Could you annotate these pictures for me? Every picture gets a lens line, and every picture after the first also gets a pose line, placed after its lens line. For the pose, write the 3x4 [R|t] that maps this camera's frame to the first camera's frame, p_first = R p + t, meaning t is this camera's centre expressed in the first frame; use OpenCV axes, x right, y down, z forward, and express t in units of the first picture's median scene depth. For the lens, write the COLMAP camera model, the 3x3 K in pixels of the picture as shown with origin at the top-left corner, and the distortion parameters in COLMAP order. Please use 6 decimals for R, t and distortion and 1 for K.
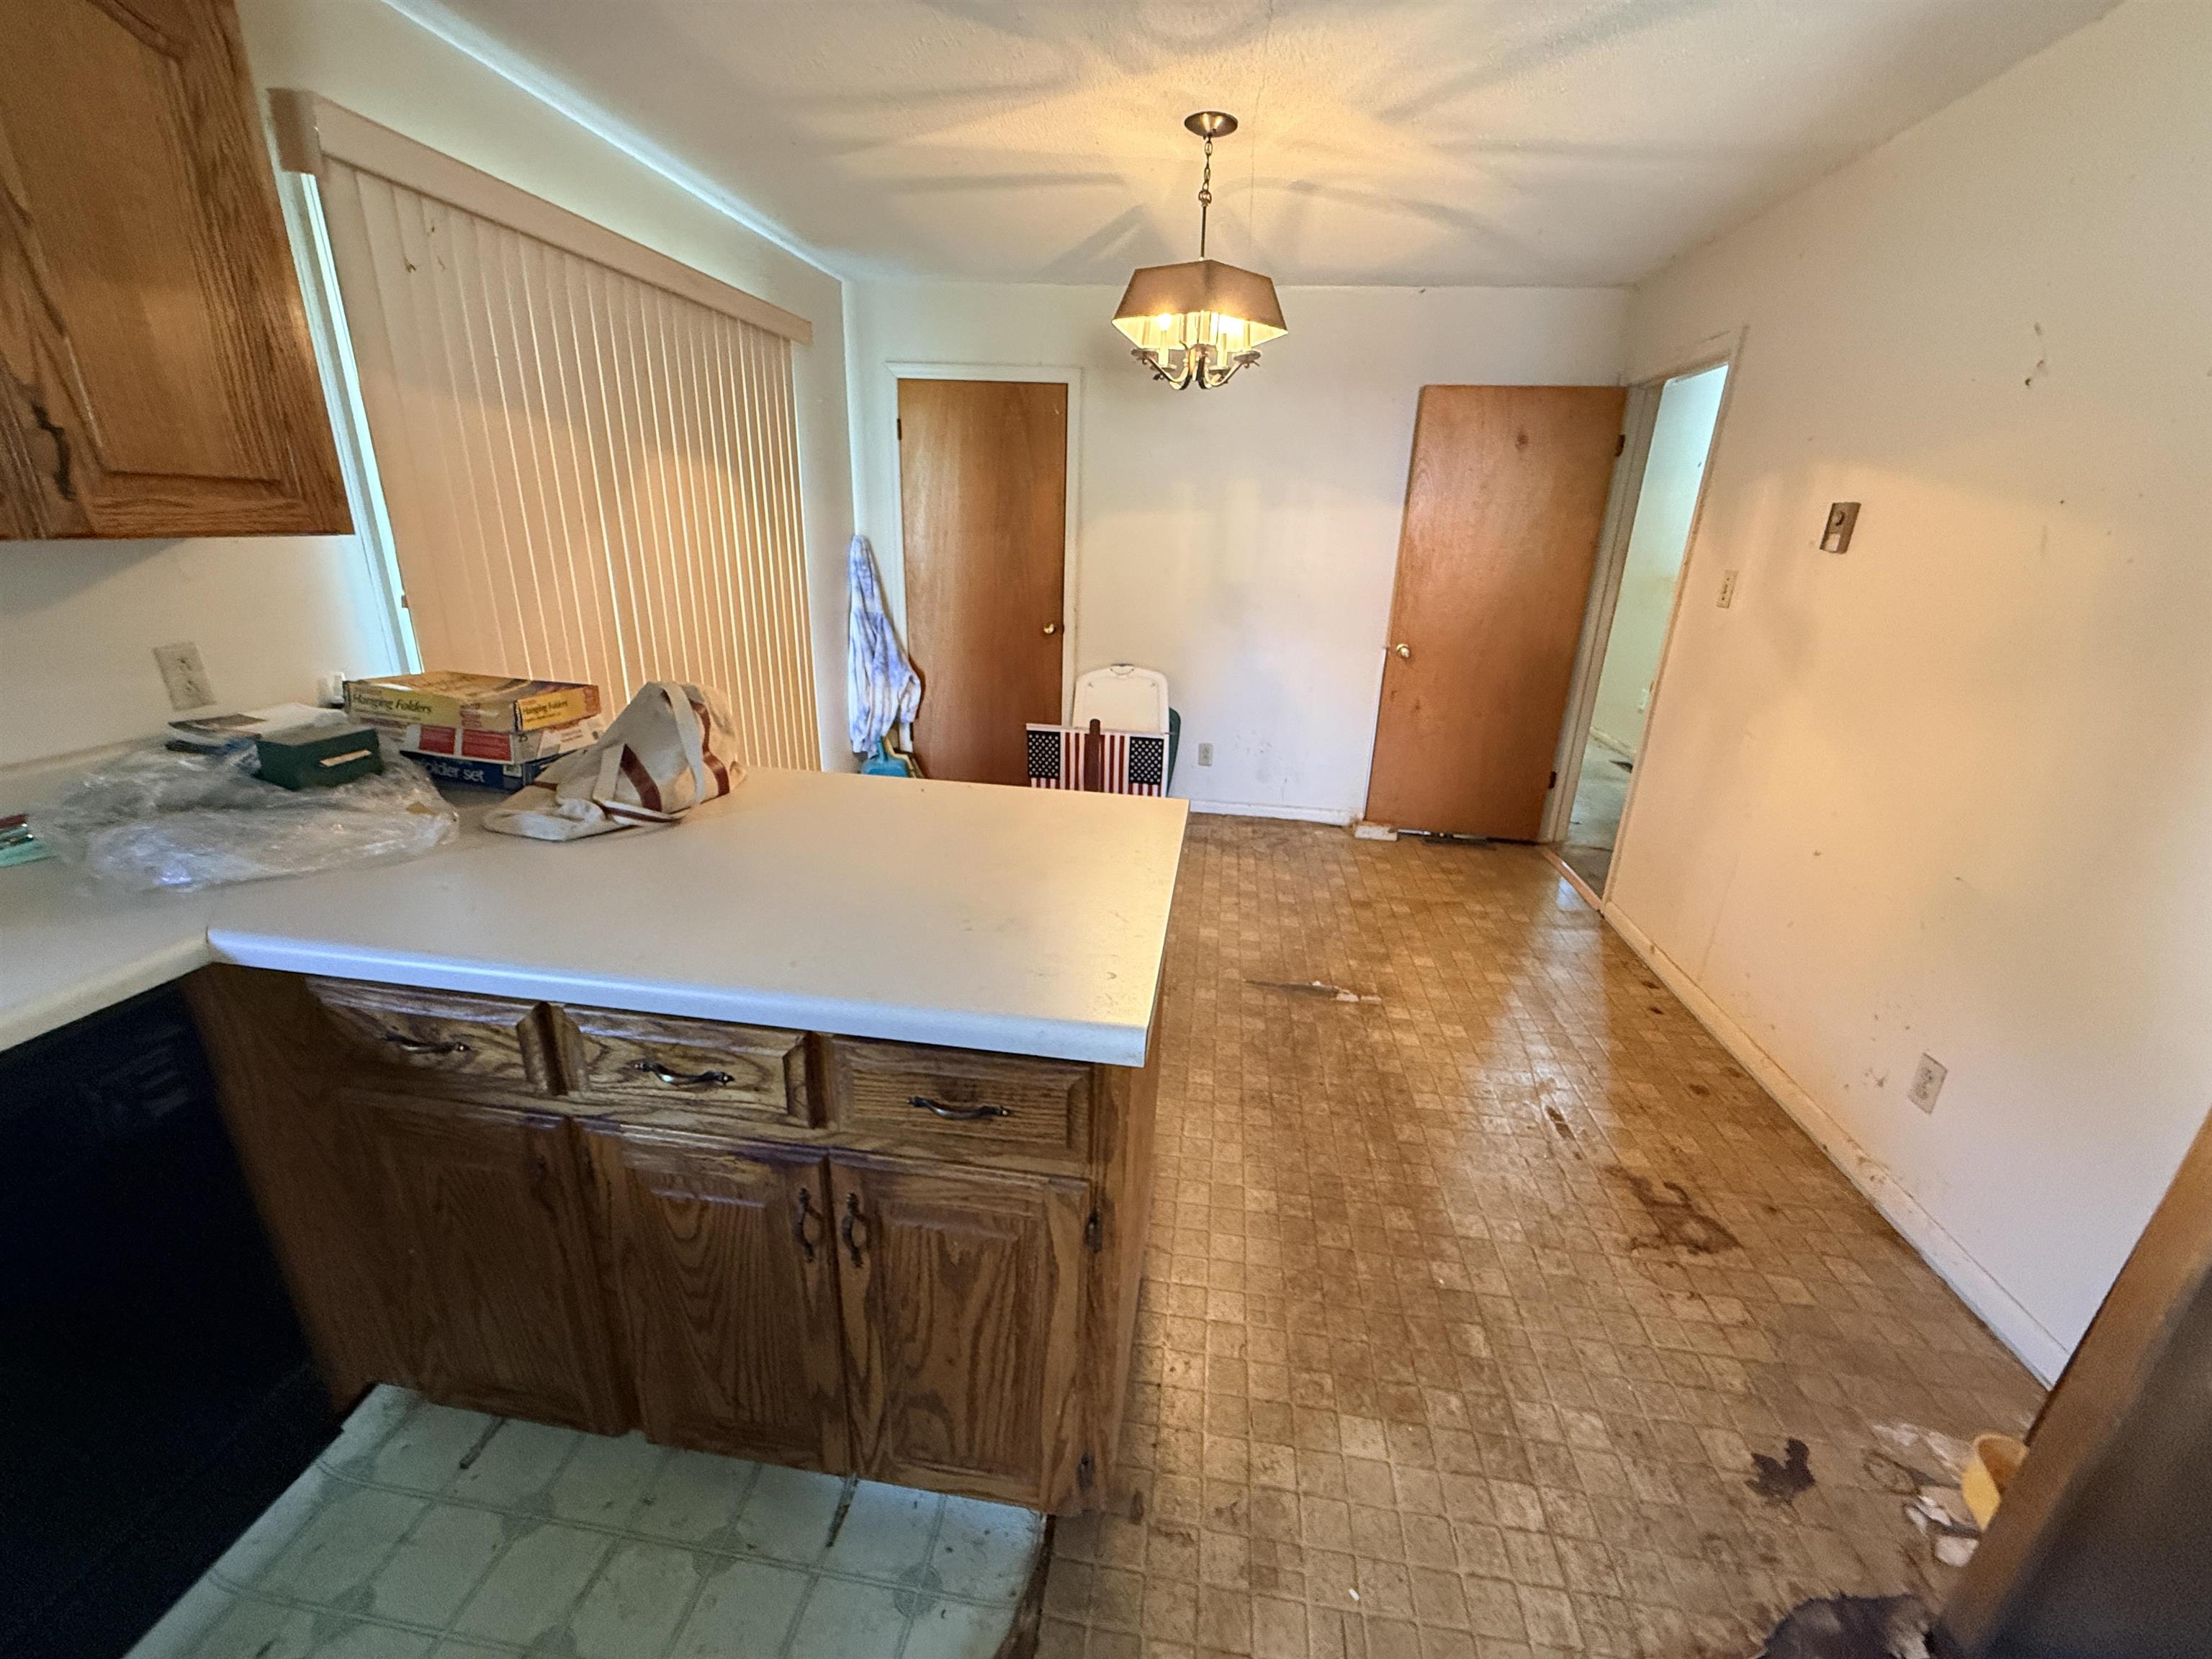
lens RADIAL K [[885.9, 0, 1101.3], [0, 885.9, 831.4], [0, 0, 1]] dist [-0.001042, -0.000287]
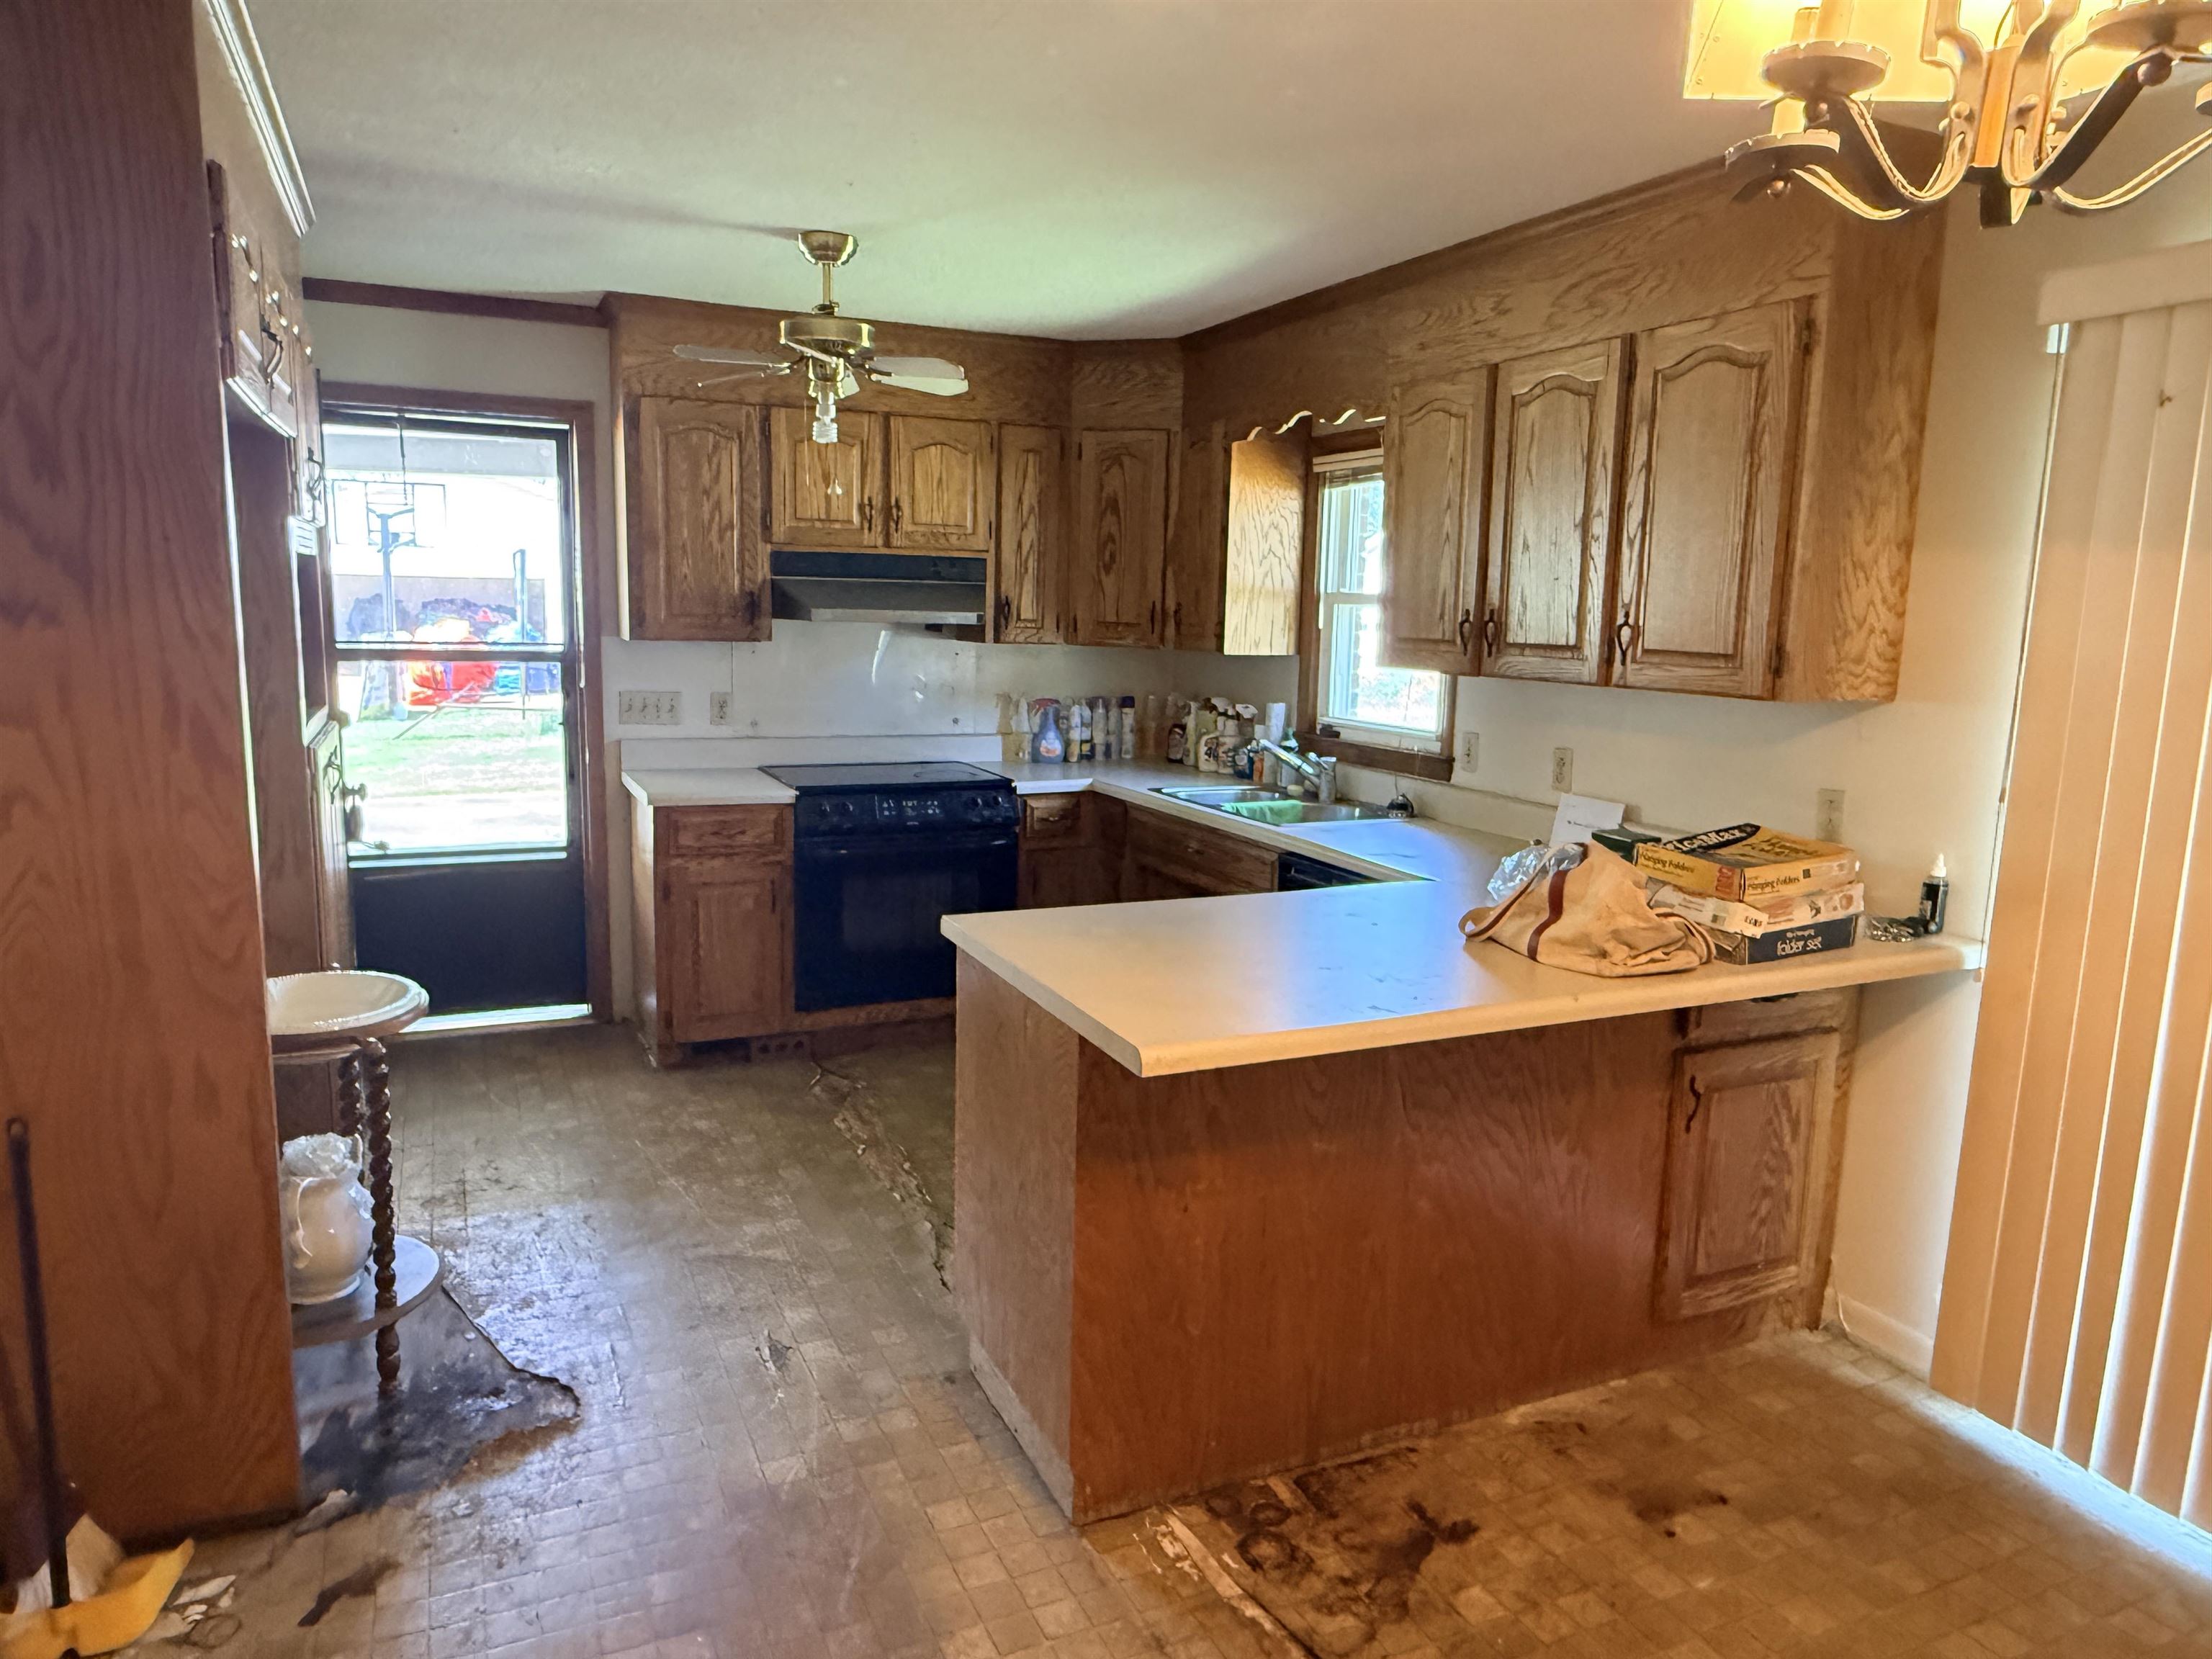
lens RADIAL K [[1416.2, 0, 1106.0], [0, 1416.2, 829.5], [0, 0, 1]] dist [-0.000376, -0.000533]
pose [[-0.838340, 0.034591, -0.544050, 1.074786], [-0.227182, 0.885028, 0.406342, -0.948400], [0.495555, 0.464251, -0.734095, 2.575433]]
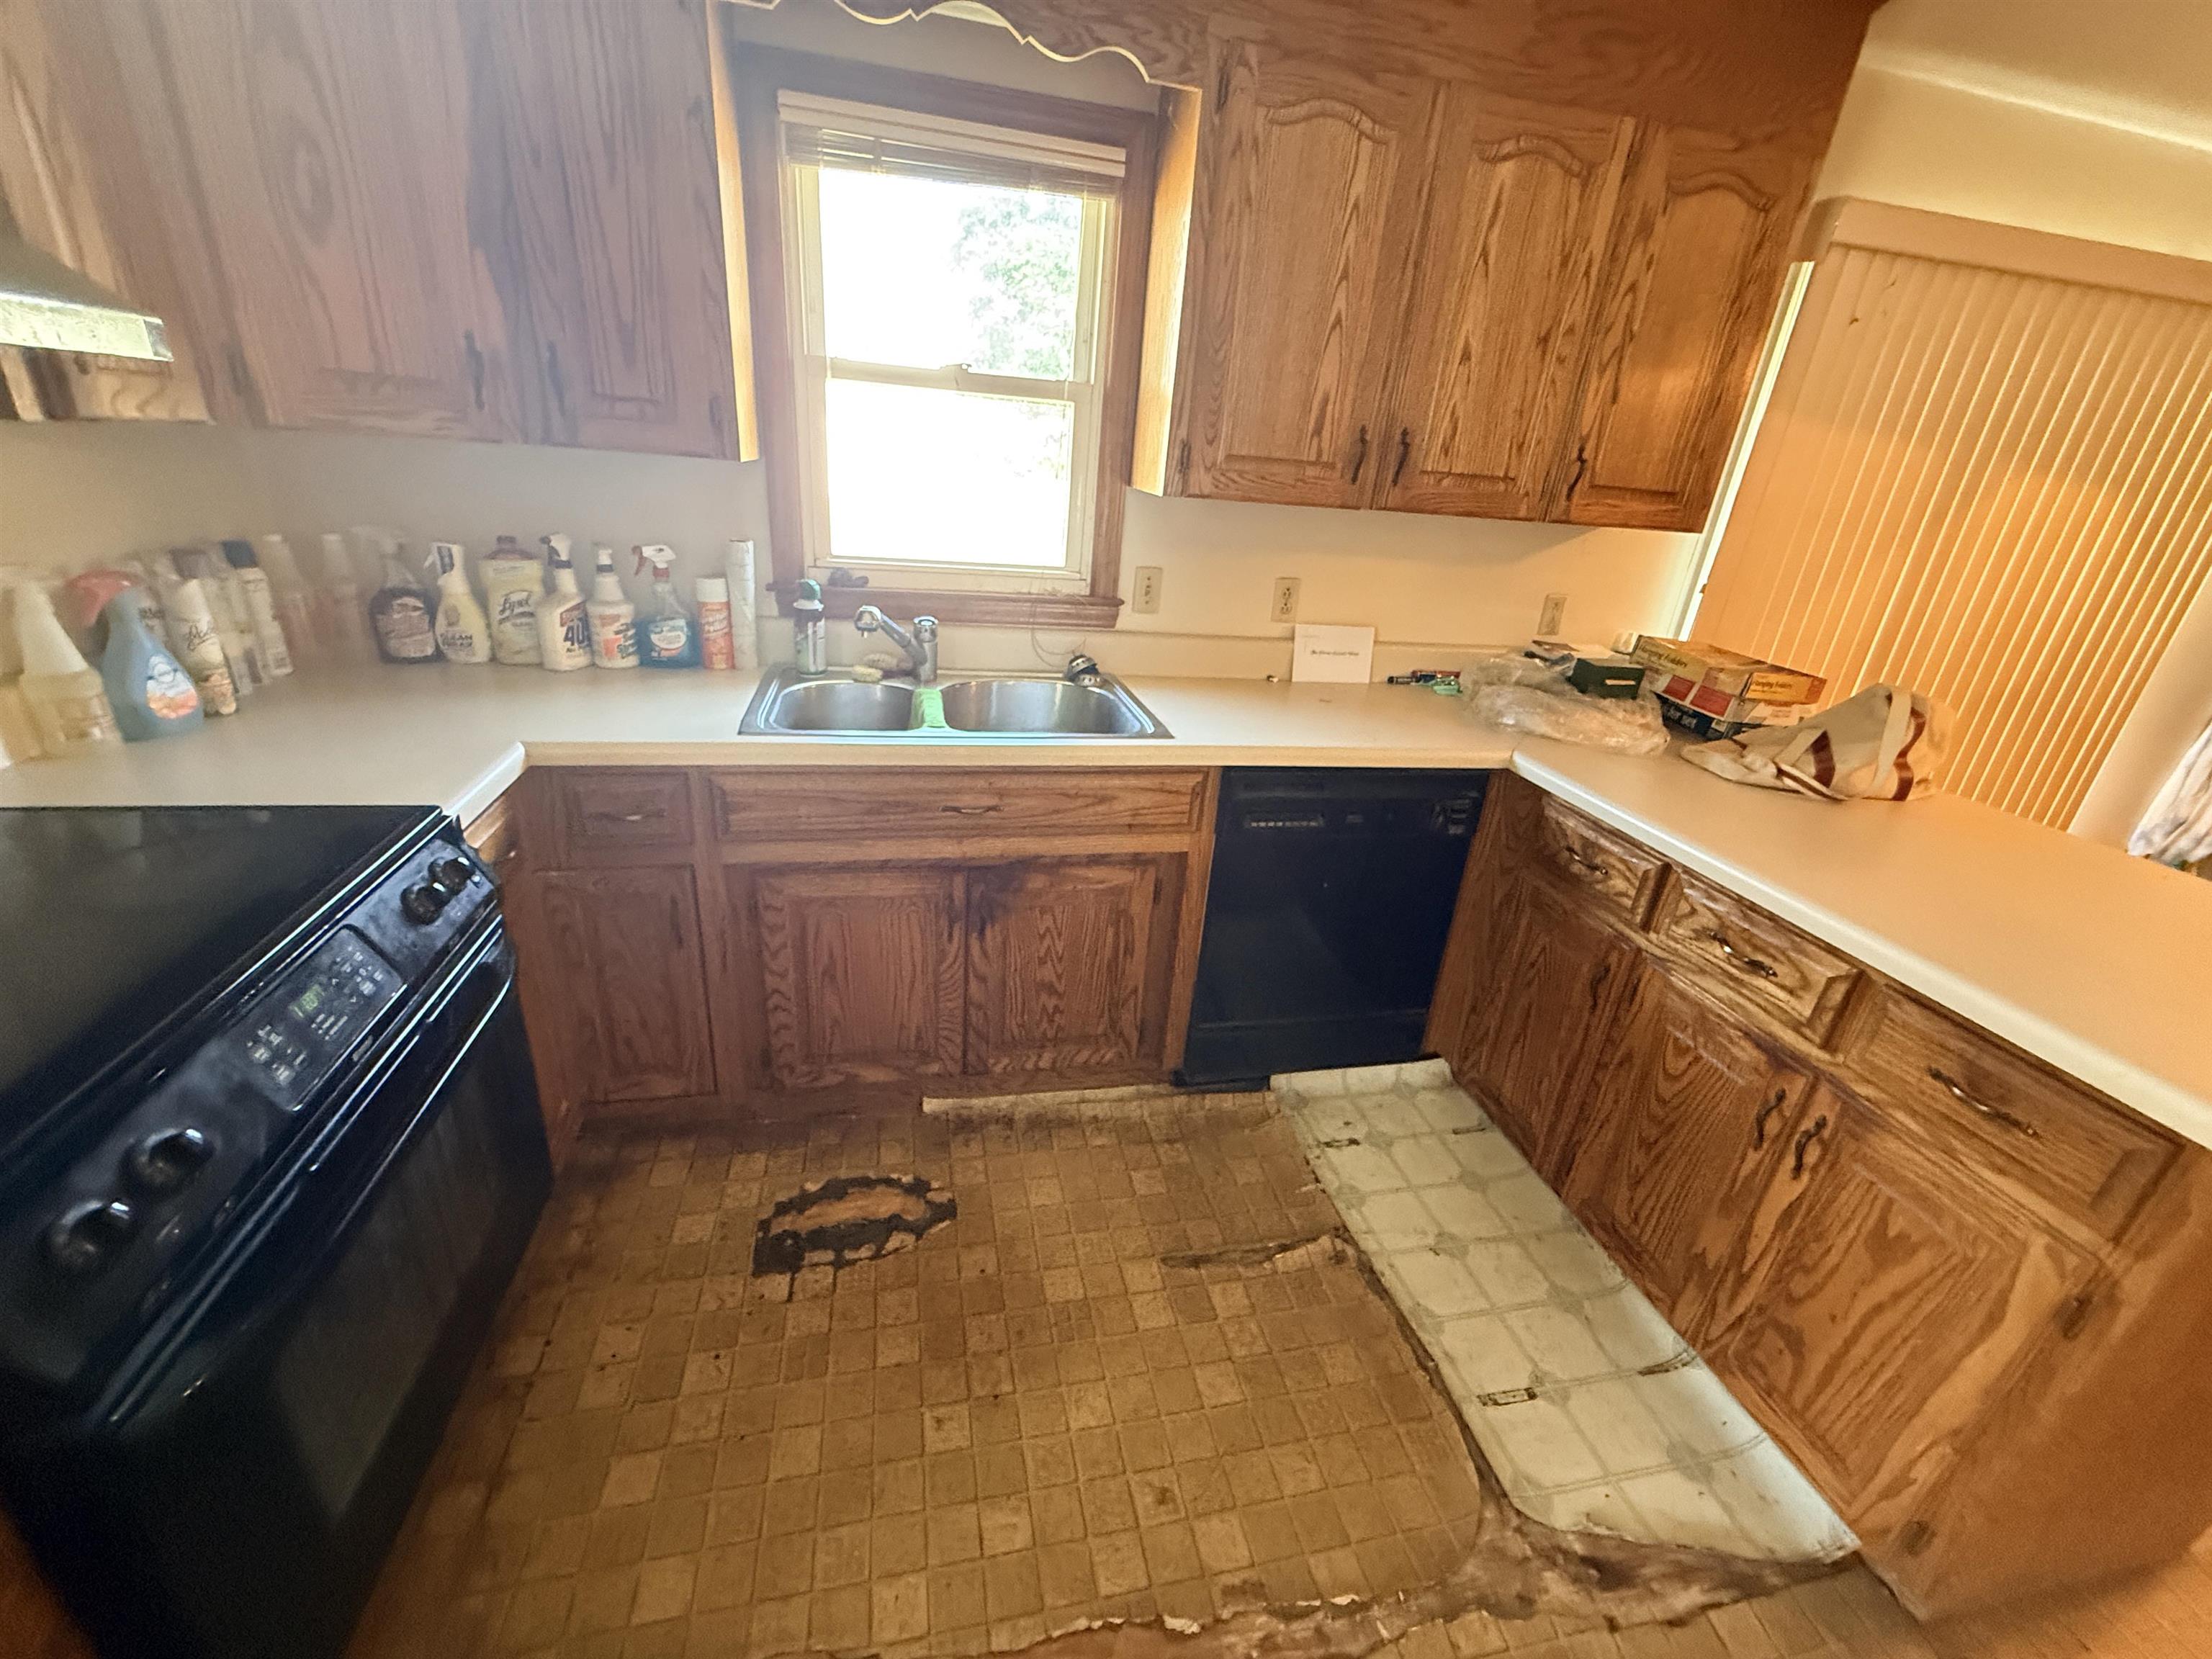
lens RADIAL K [[885.9, 0, 1101.3], [0, 885.9, 831.4], [0, 0, 1]] dist [-0.001042, -0.000287]
pose [[0.349793, 0.360410, -0.864725, 0.236900], [-0.371392, 0.900753, 0.225194, 0.152836], [0.860066, 0.242380, 0.448930, -0.395971]]
